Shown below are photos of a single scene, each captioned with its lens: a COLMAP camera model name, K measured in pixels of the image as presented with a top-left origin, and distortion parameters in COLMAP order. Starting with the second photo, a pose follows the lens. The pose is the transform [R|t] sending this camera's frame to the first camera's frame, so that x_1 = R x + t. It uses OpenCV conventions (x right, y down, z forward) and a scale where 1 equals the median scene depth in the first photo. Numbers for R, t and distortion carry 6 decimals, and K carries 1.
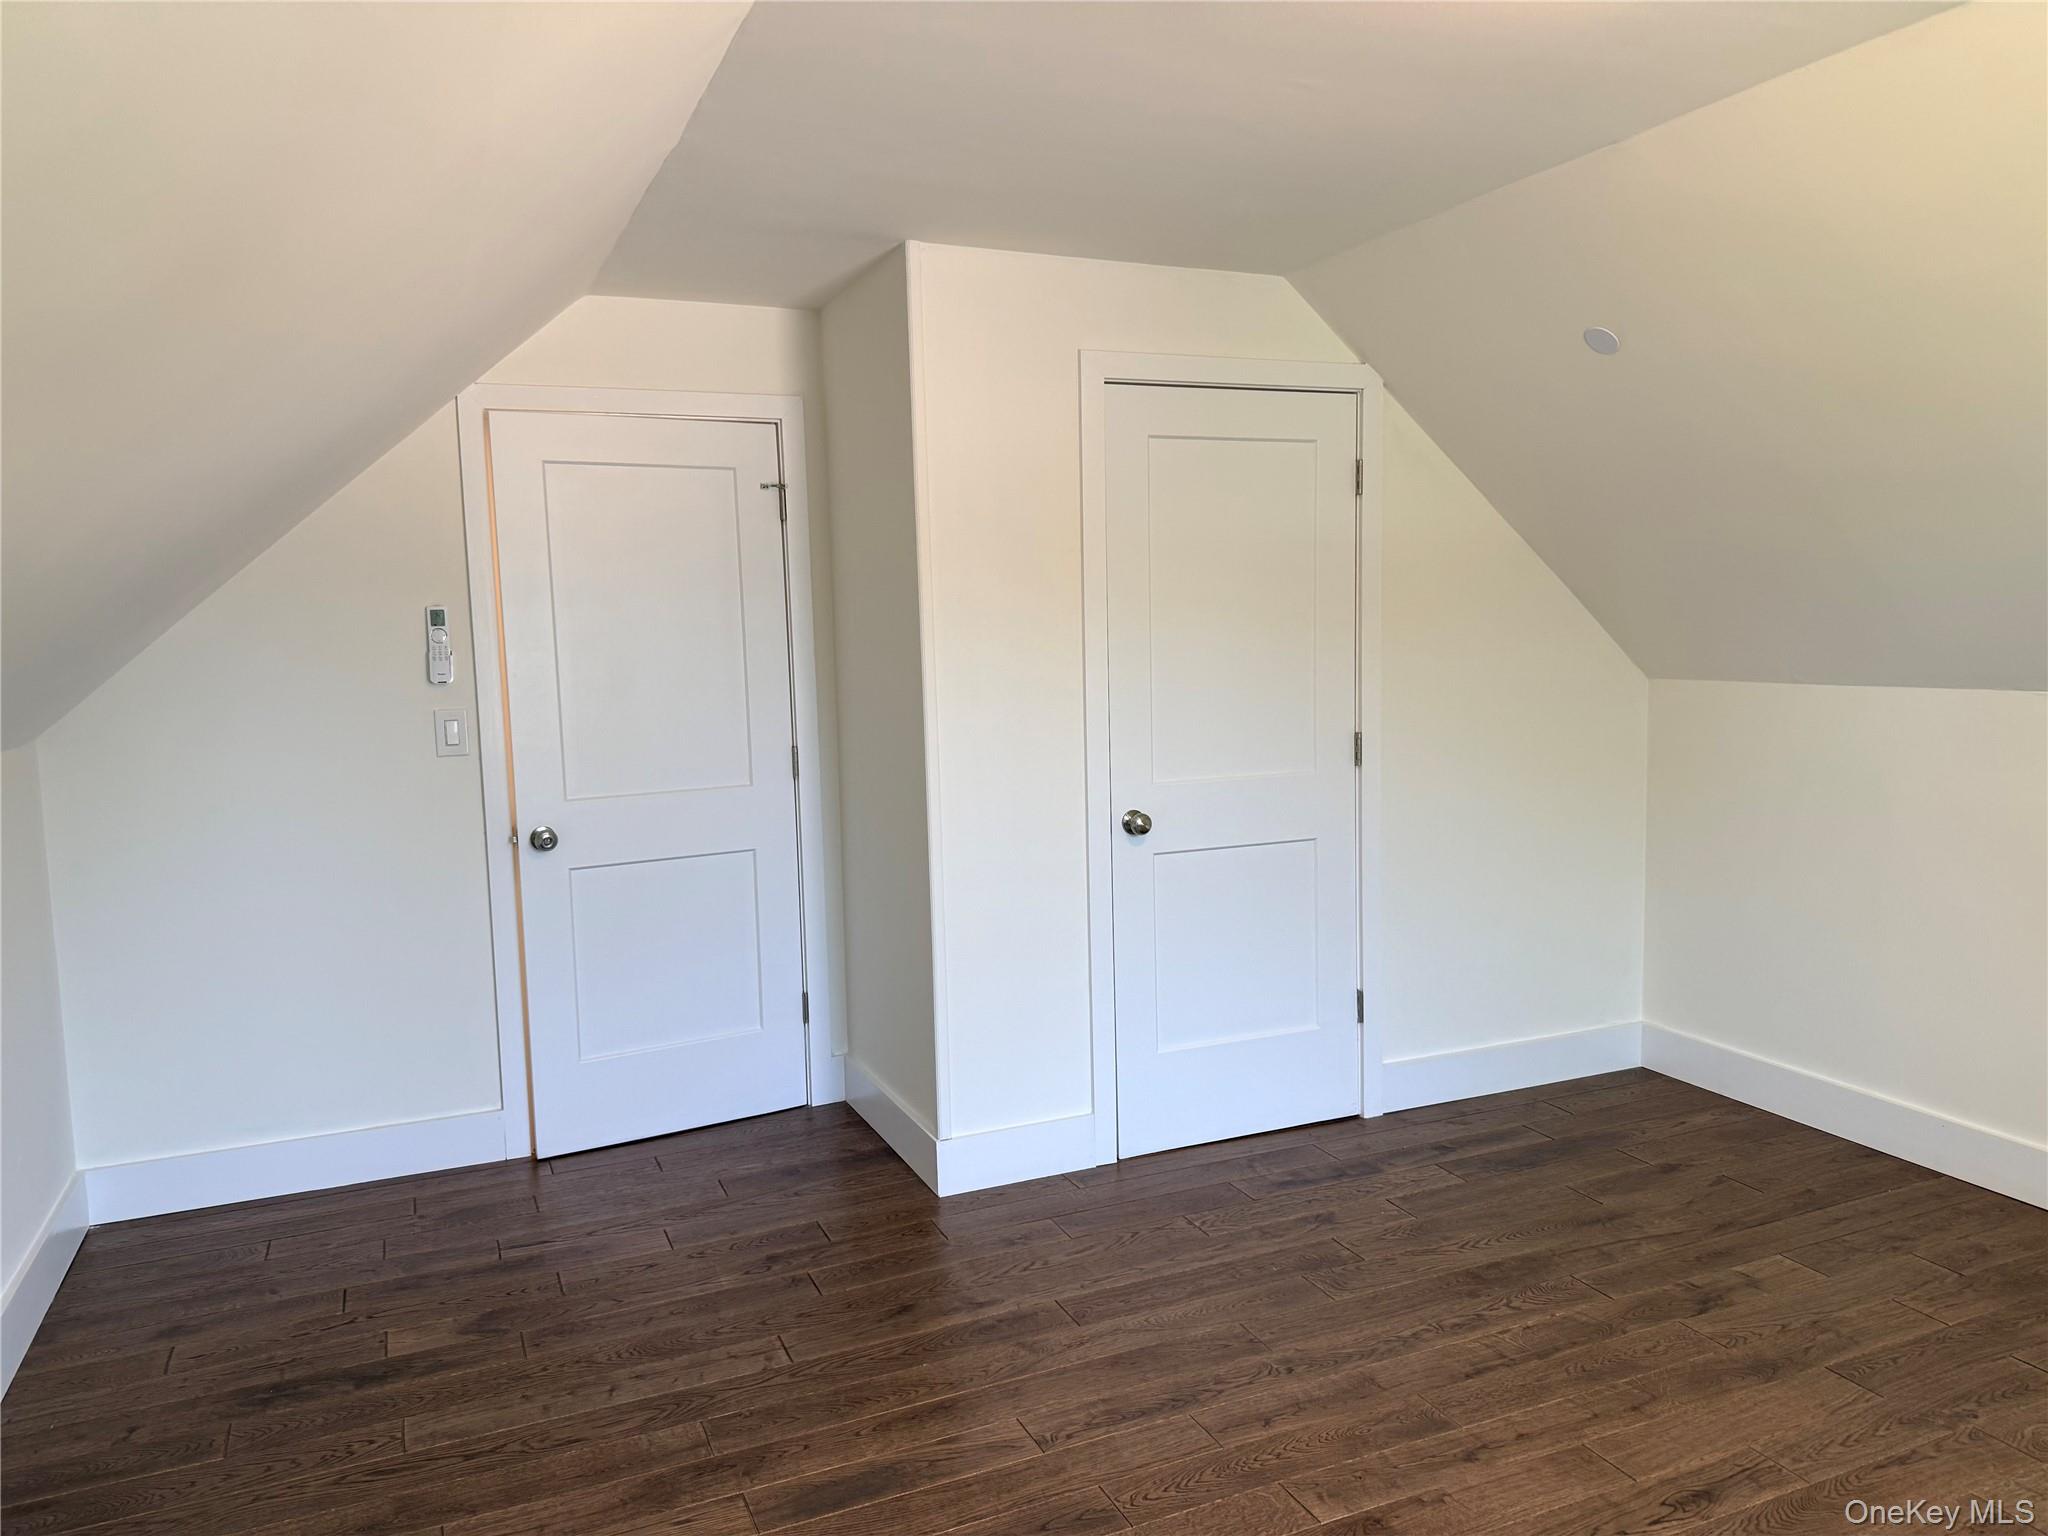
lens RADIAL K [[1431.3, 0, 1024.2], [0, 1431.3, 782.5], [0, 0, 1]] dist [0.012356, -0.002714]
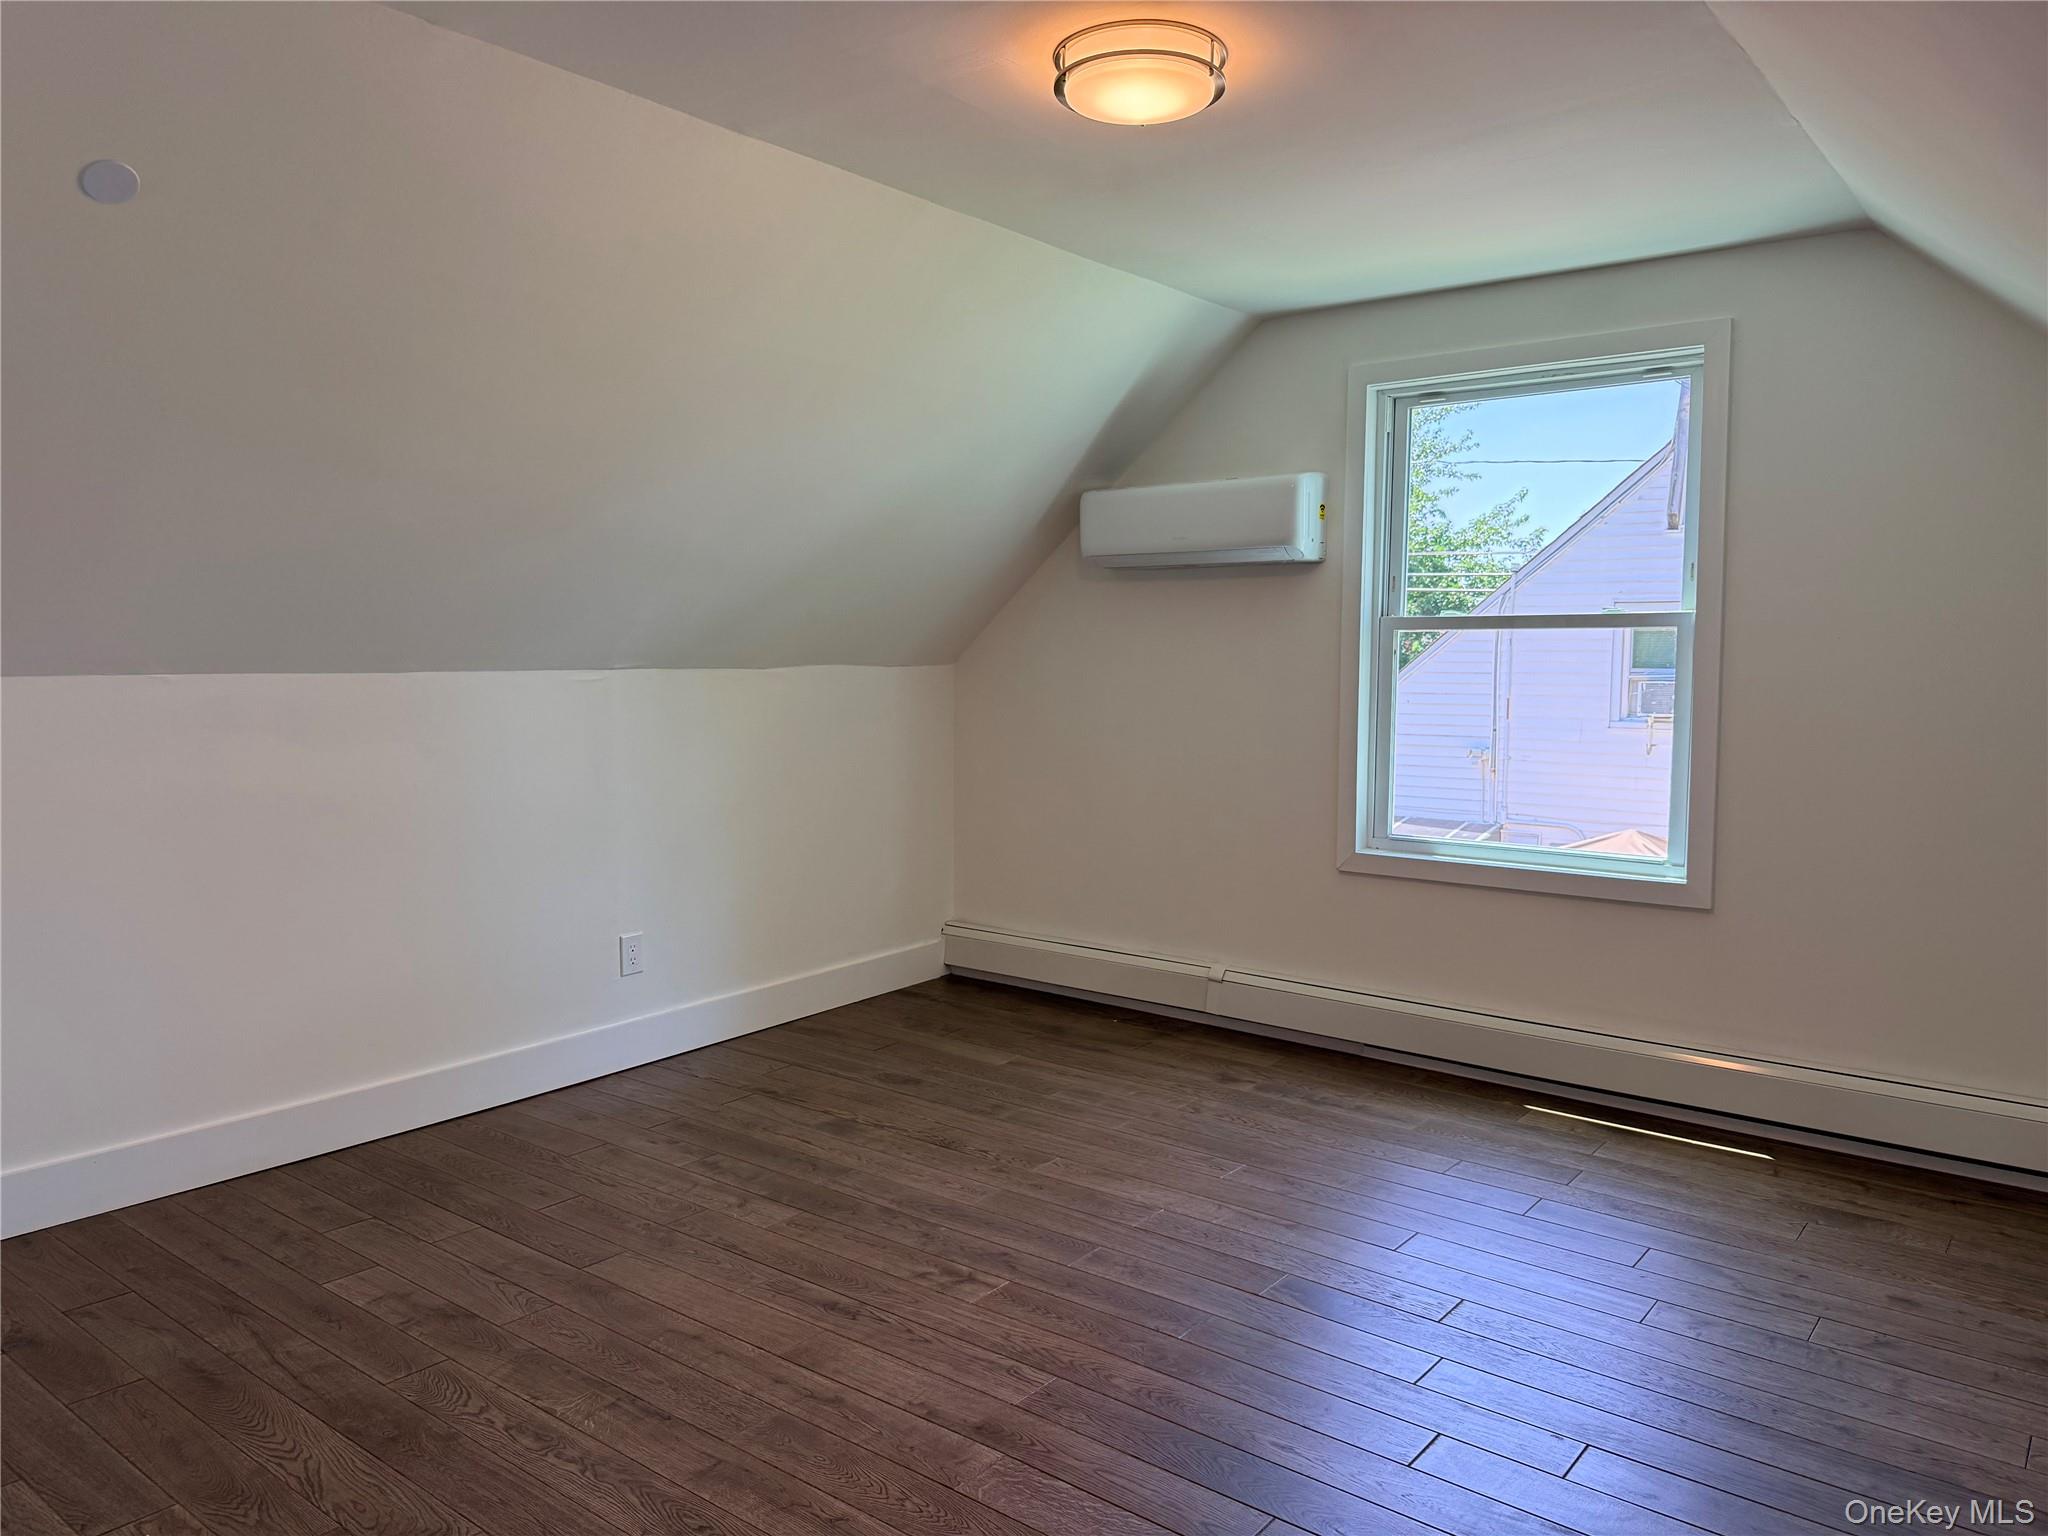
lens RADIAL K [[1403.3, 0, 1024.0], [0, 1403.3, 768.0], [0, 0, 1]] dist [-0.003489, -0.002607]
pose [[-0.451793, -0.055585, 0.890389, -0.484722], [0.108255, 0.987266, 0.116562, -0.058020], [-0.885530, 0.149051, -0.440023, 0.998632]]
